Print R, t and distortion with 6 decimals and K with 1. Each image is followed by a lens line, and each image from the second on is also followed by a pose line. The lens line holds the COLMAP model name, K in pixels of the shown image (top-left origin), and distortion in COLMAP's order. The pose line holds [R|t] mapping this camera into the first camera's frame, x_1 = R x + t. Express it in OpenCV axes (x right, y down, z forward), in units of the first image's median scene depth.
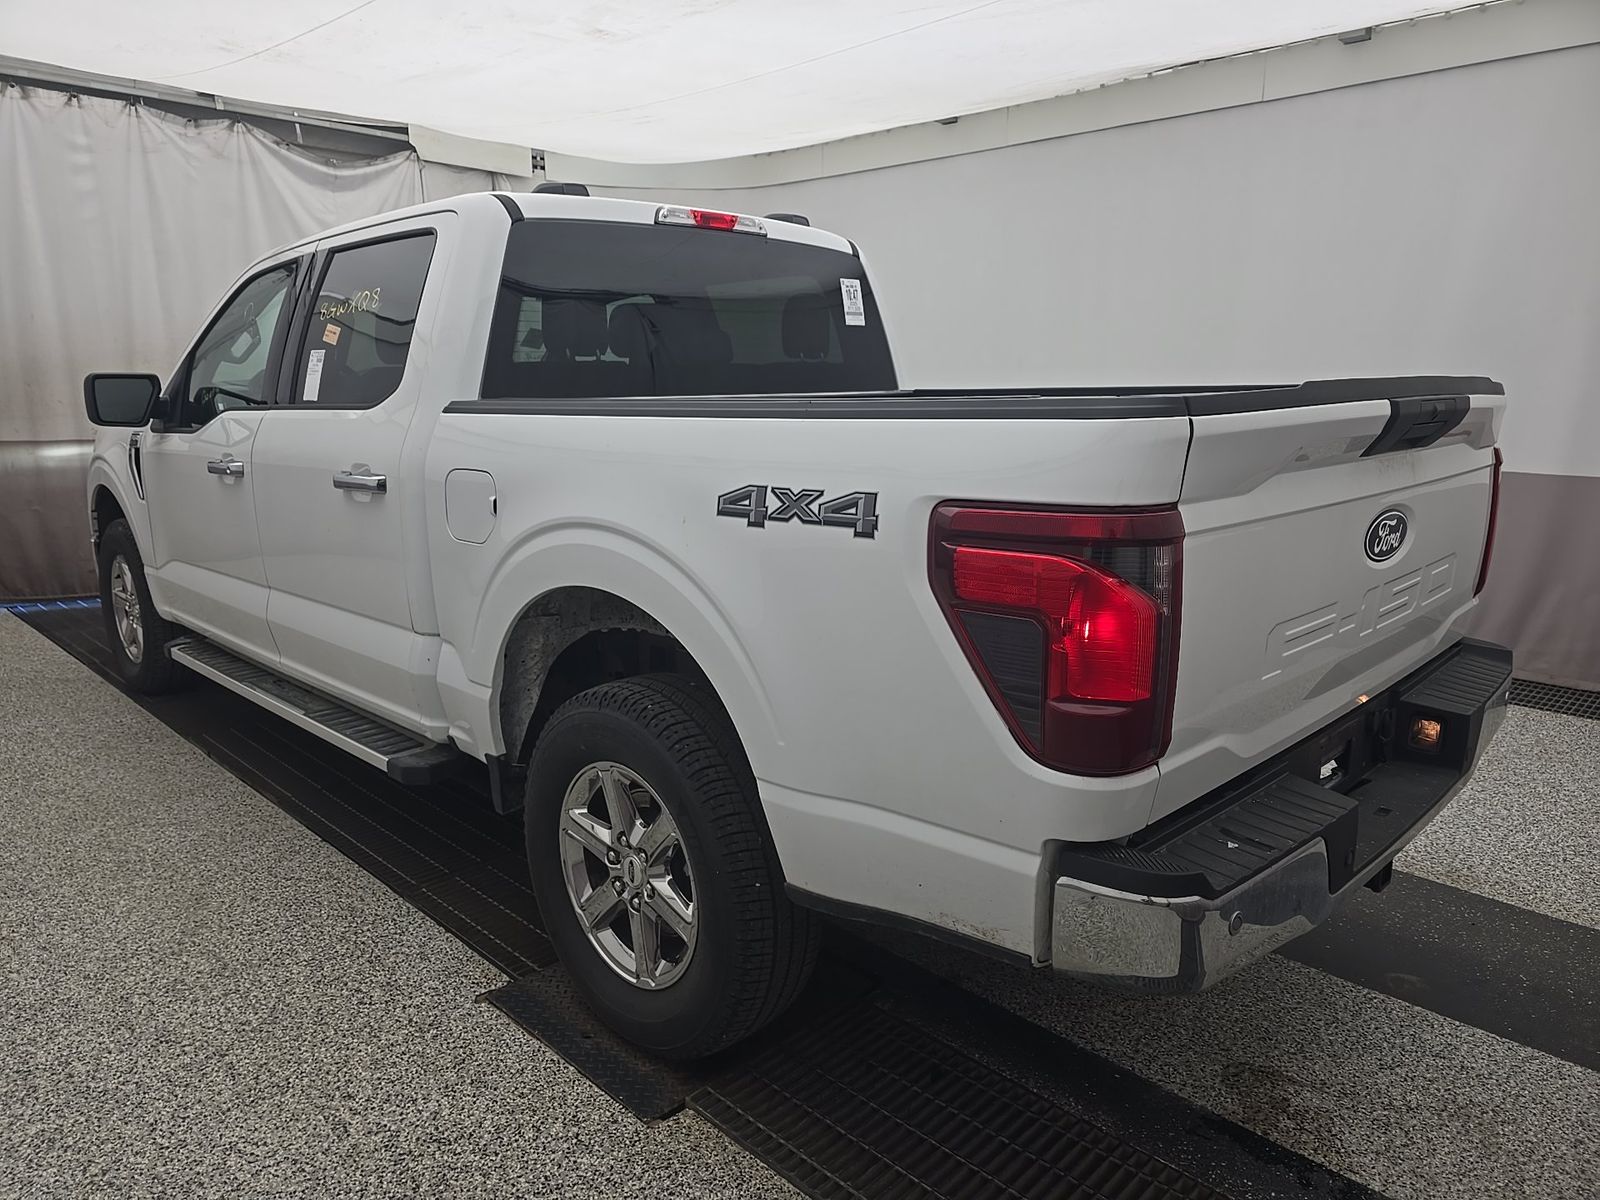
lens RADIAL K [[1097.1, 0, 800.0], [0, 1097.1, 600.0], [0, 0, 1]] dist [0.044889, -0.041971]
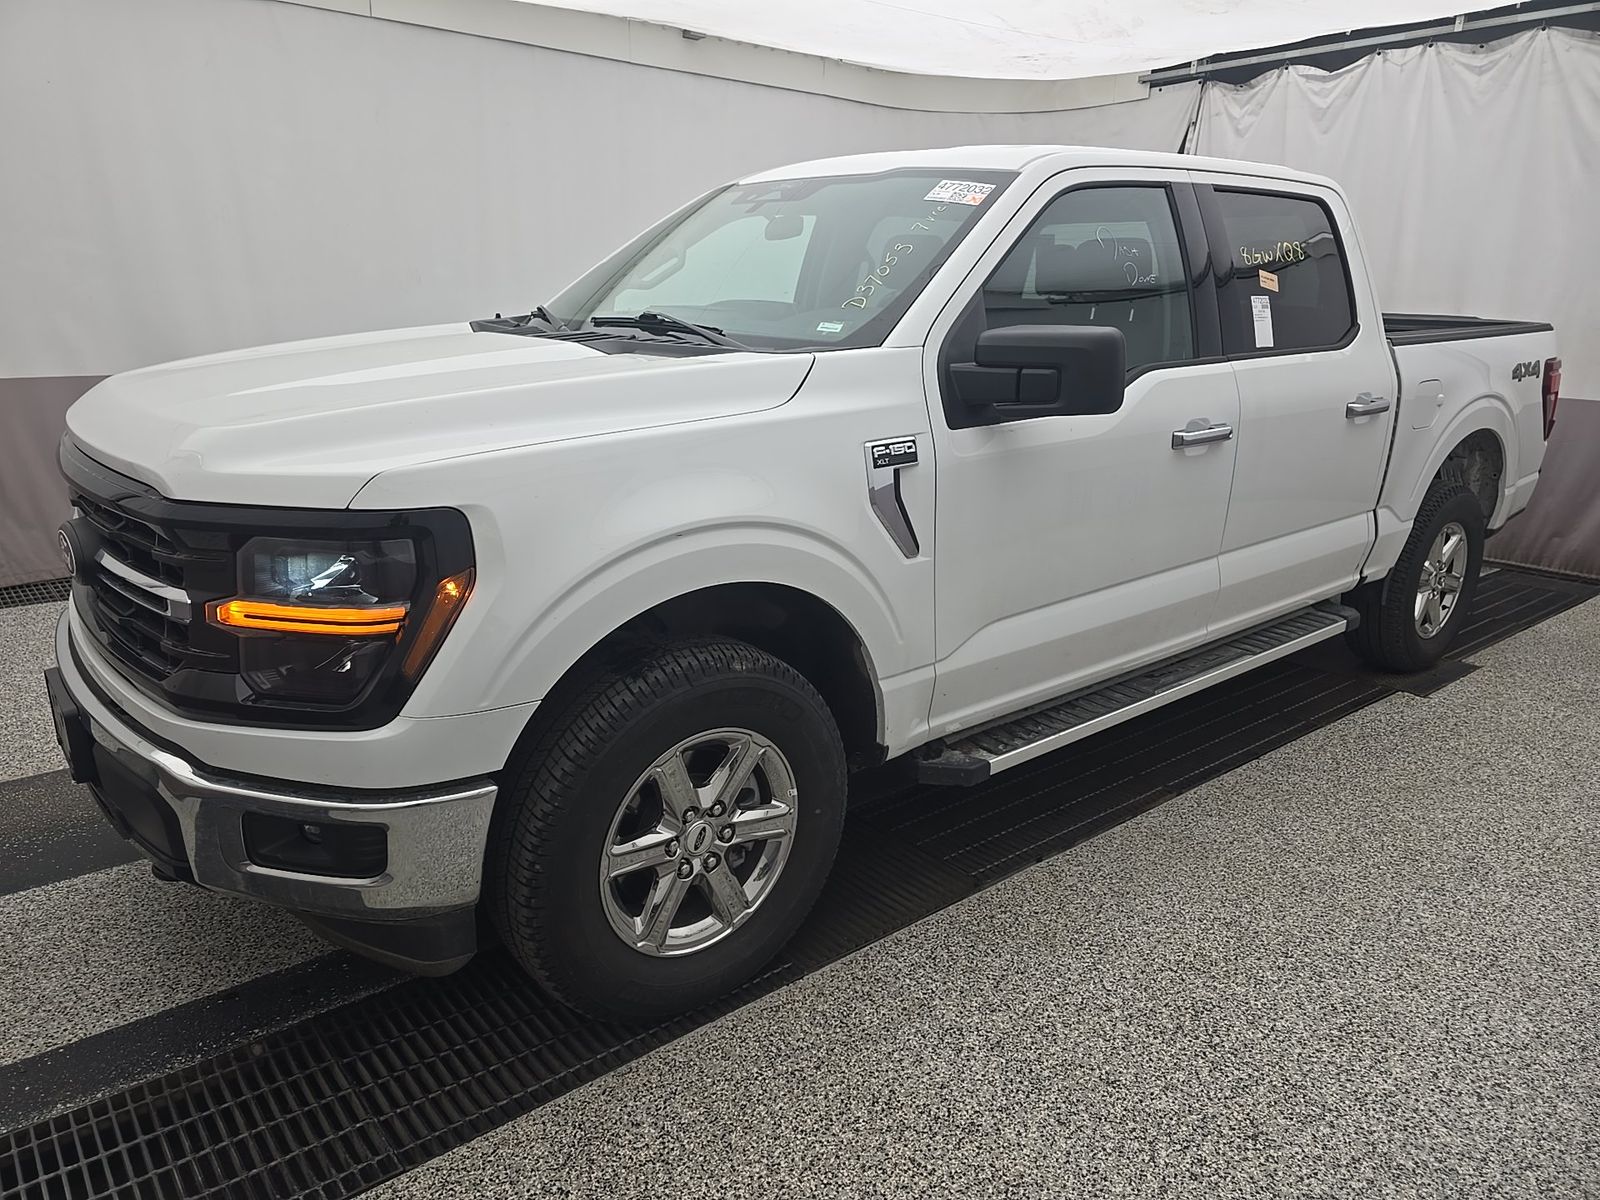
lens RADIAL K [[1097.1, 0, 800.0], [0, 1097.1, 600.0], [0, 0, 1]] dist [0.044889, -0.041971]
pose [[0.083601, -0.278511, 0.956788, -1.489798], [0.175910, 0.949195, 0.260930, -0.295987], [-0.980850, 0.146495, 0.128346, 1.305689]]
